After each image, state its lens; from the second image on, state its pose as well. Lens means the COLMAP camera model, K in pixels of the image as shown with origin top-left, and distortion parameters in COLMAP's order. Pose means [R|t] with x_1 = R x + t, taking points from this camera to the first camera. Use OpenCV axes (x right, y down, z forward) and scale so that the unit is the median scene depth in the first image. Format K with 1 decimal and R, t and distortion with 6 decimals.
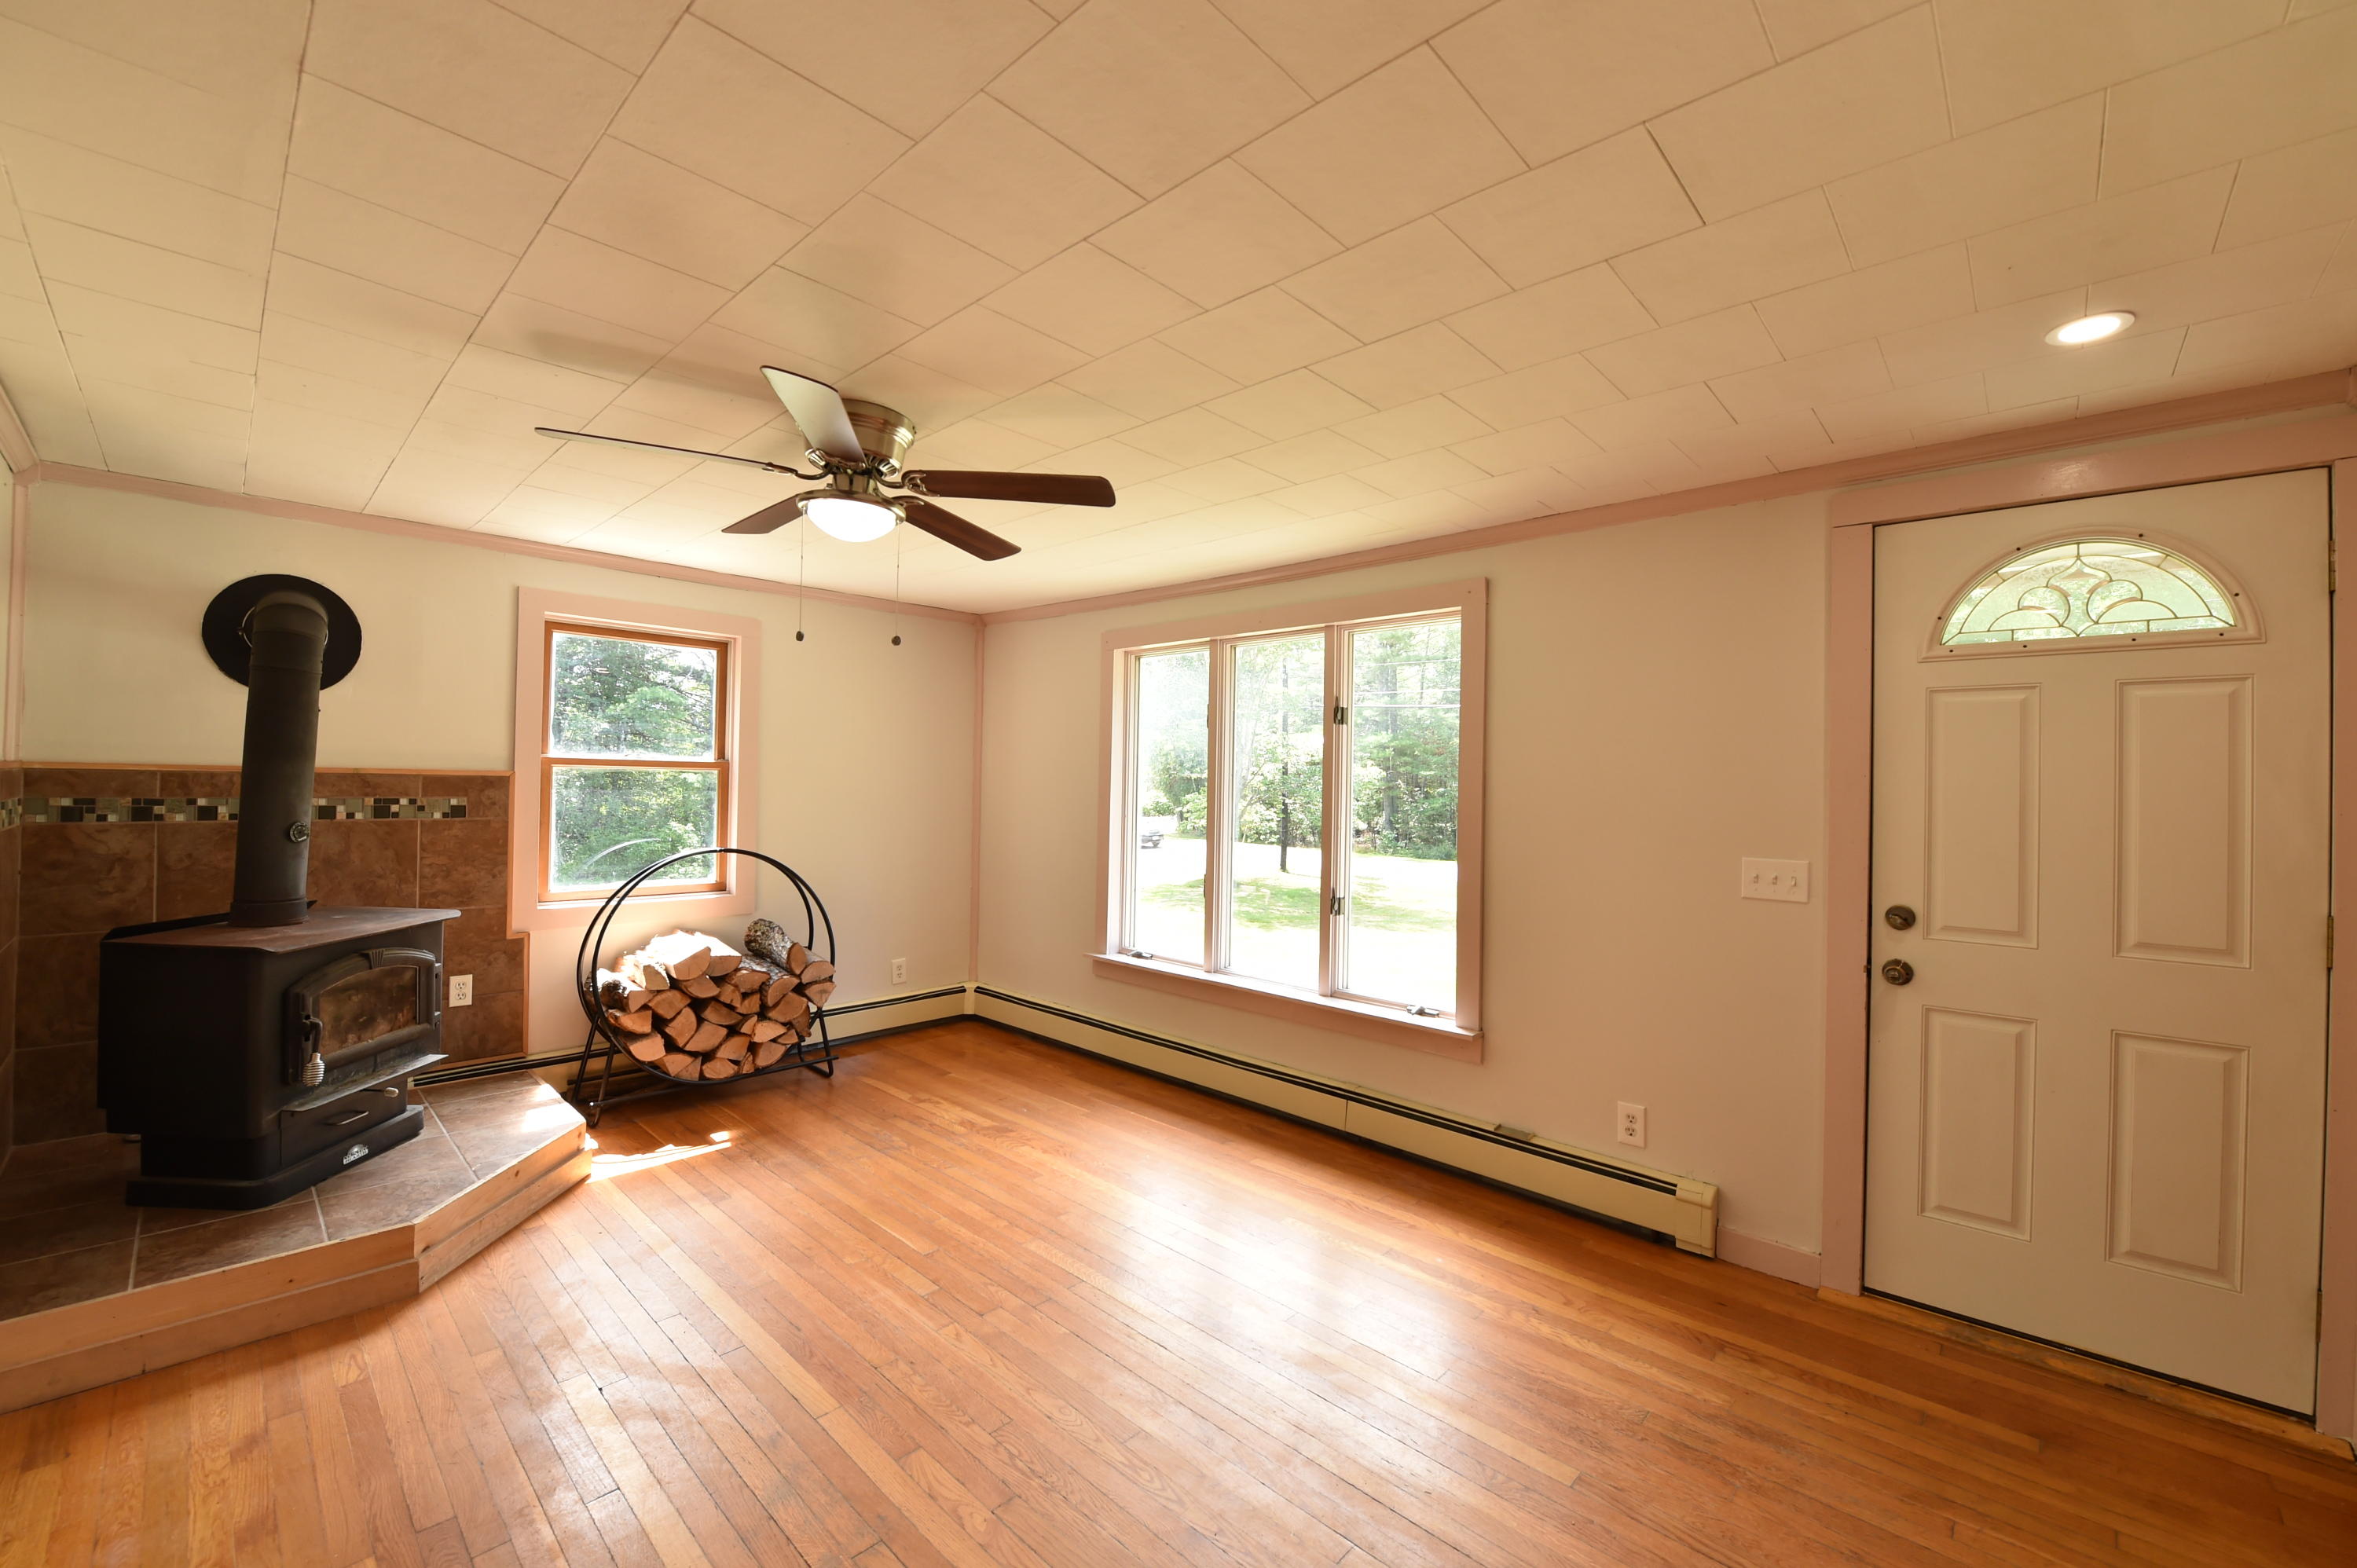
lens RADIAL K [[942.1, 0, 1178.5], [0, 942.1, 784.0], [0, 0, 1]] dist [-0.020180, -0.000412]
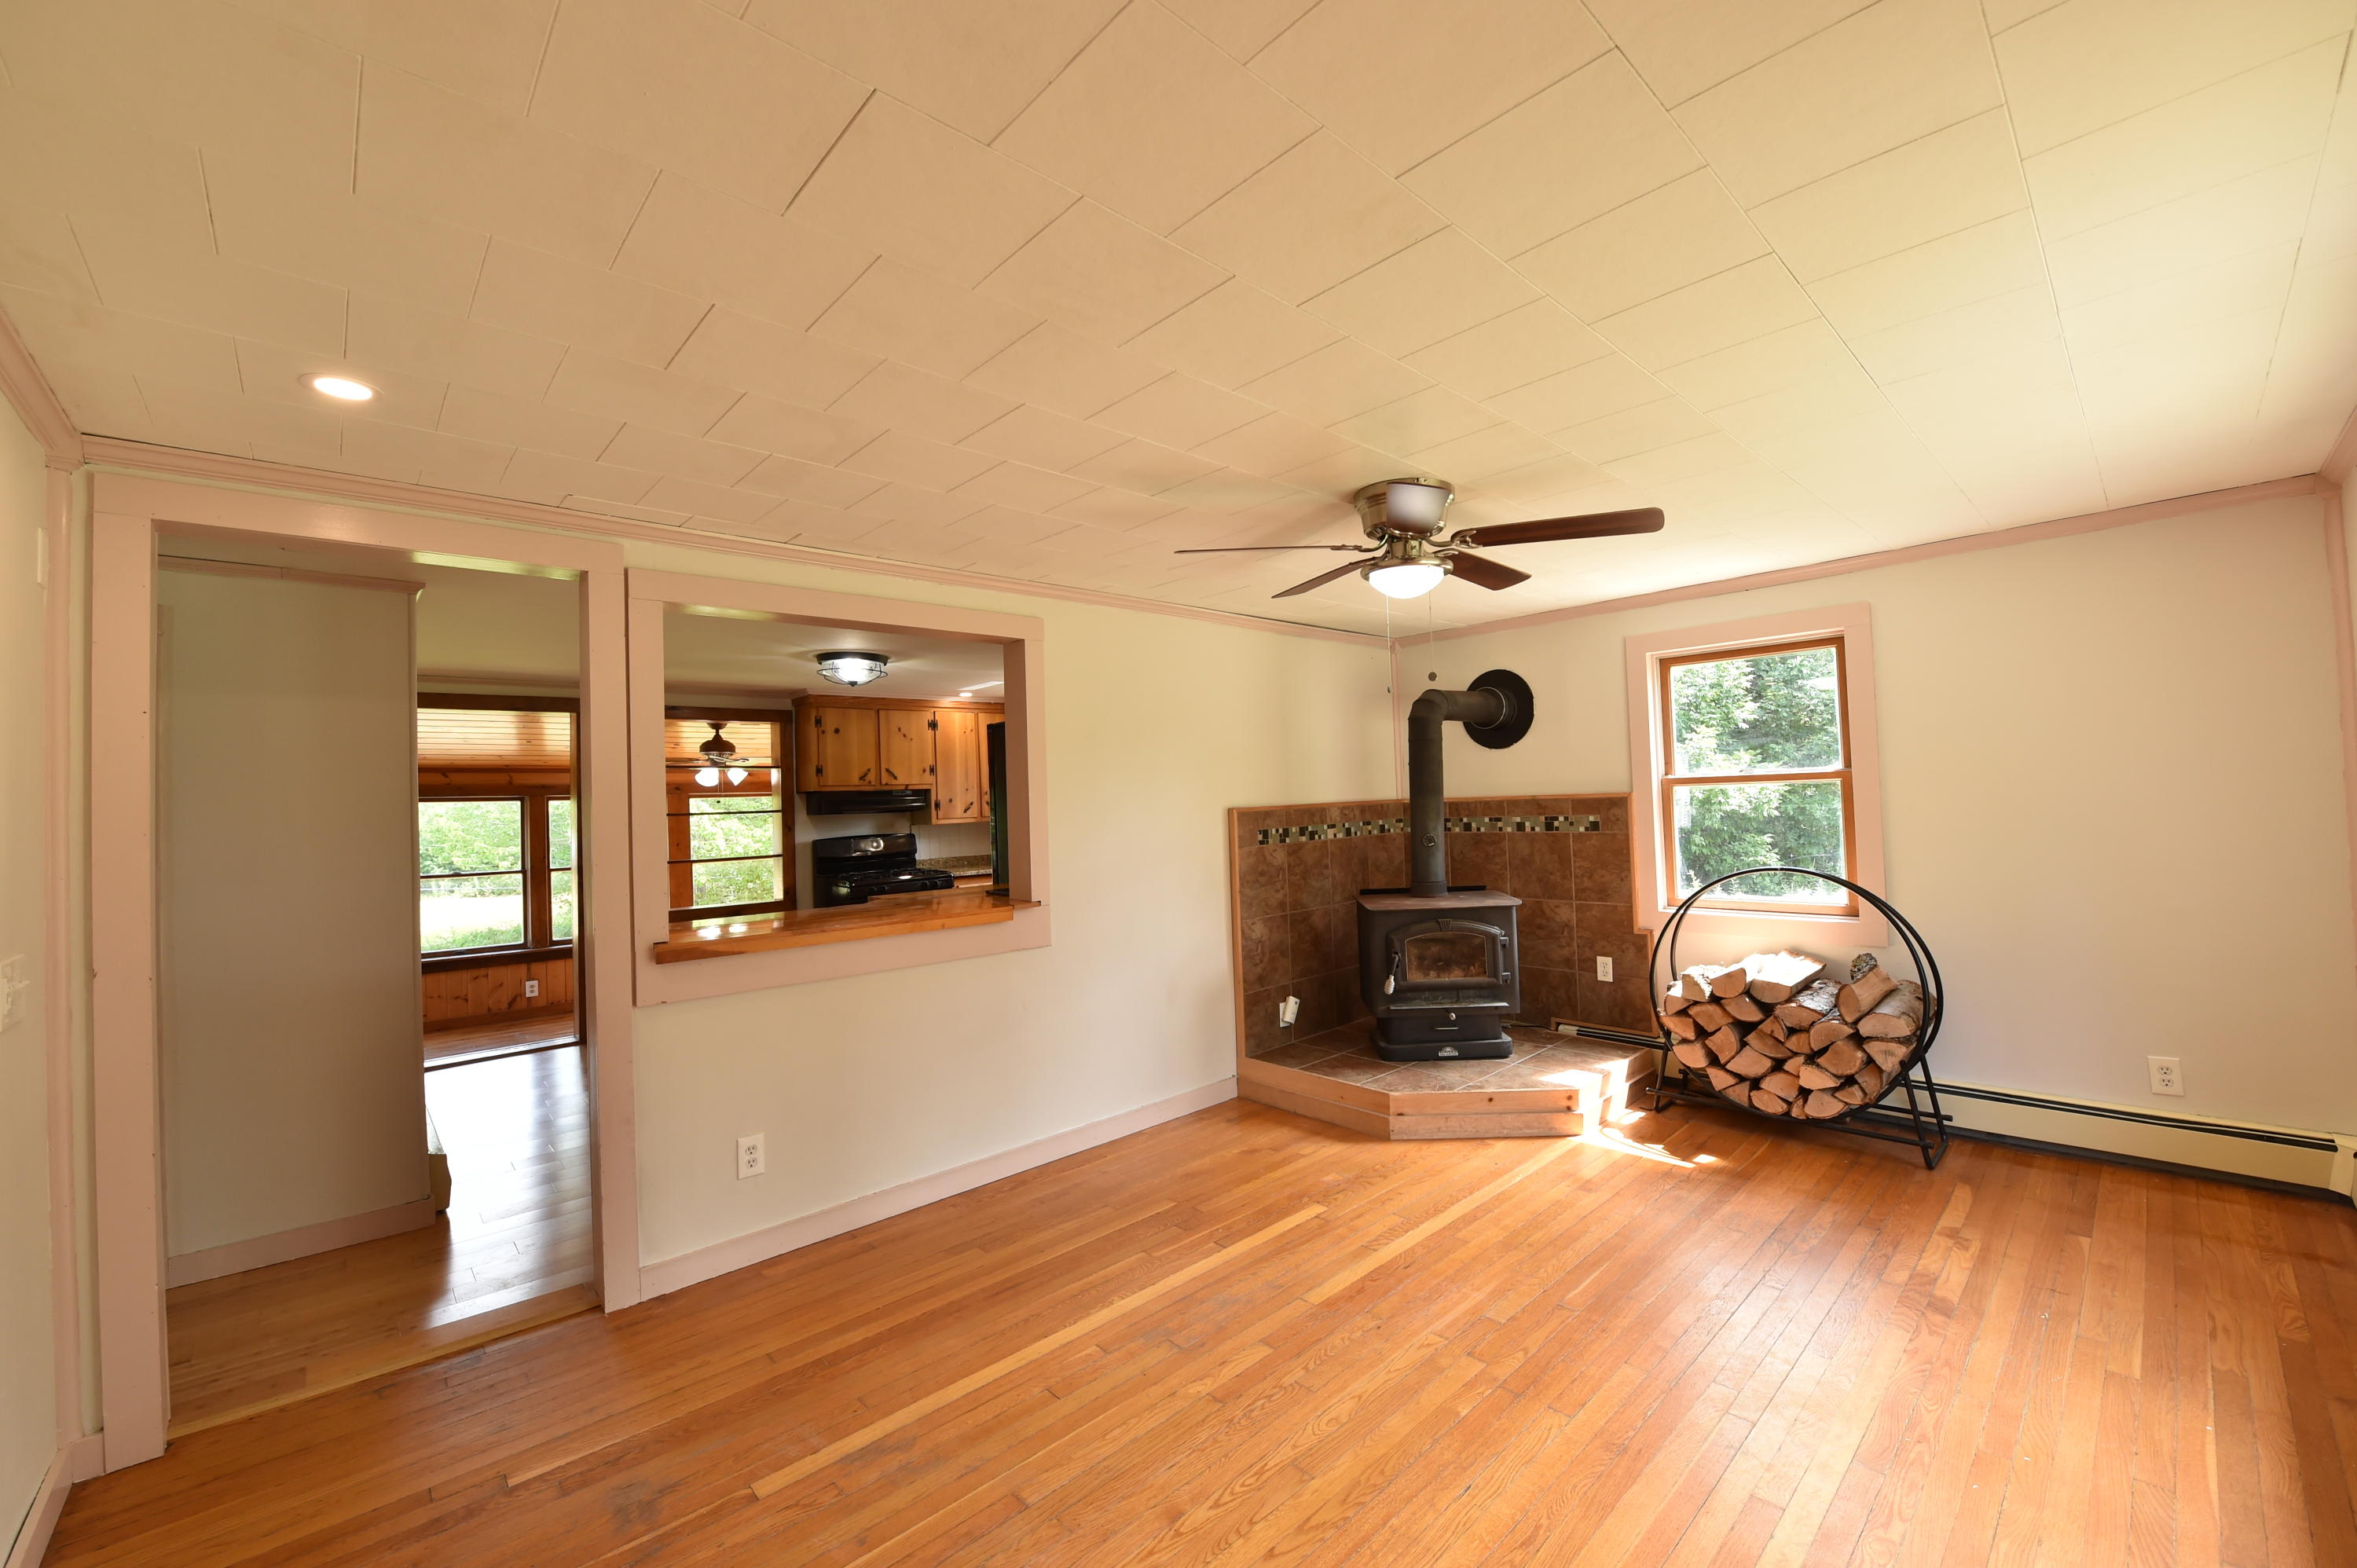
lens RADIAL K [[927.5, 0, 1175.8], [0, 927.5, 781.0], [0, 0, 1]] dist [-0.016598, -0.003079]
pose [[-0.074845, -0.039175, -0.996425, 0.517758], [0.031910, 0.998622, -0.041658, 0.002313], [0.996684, -0.034914, -0.073492, 0.518960]]
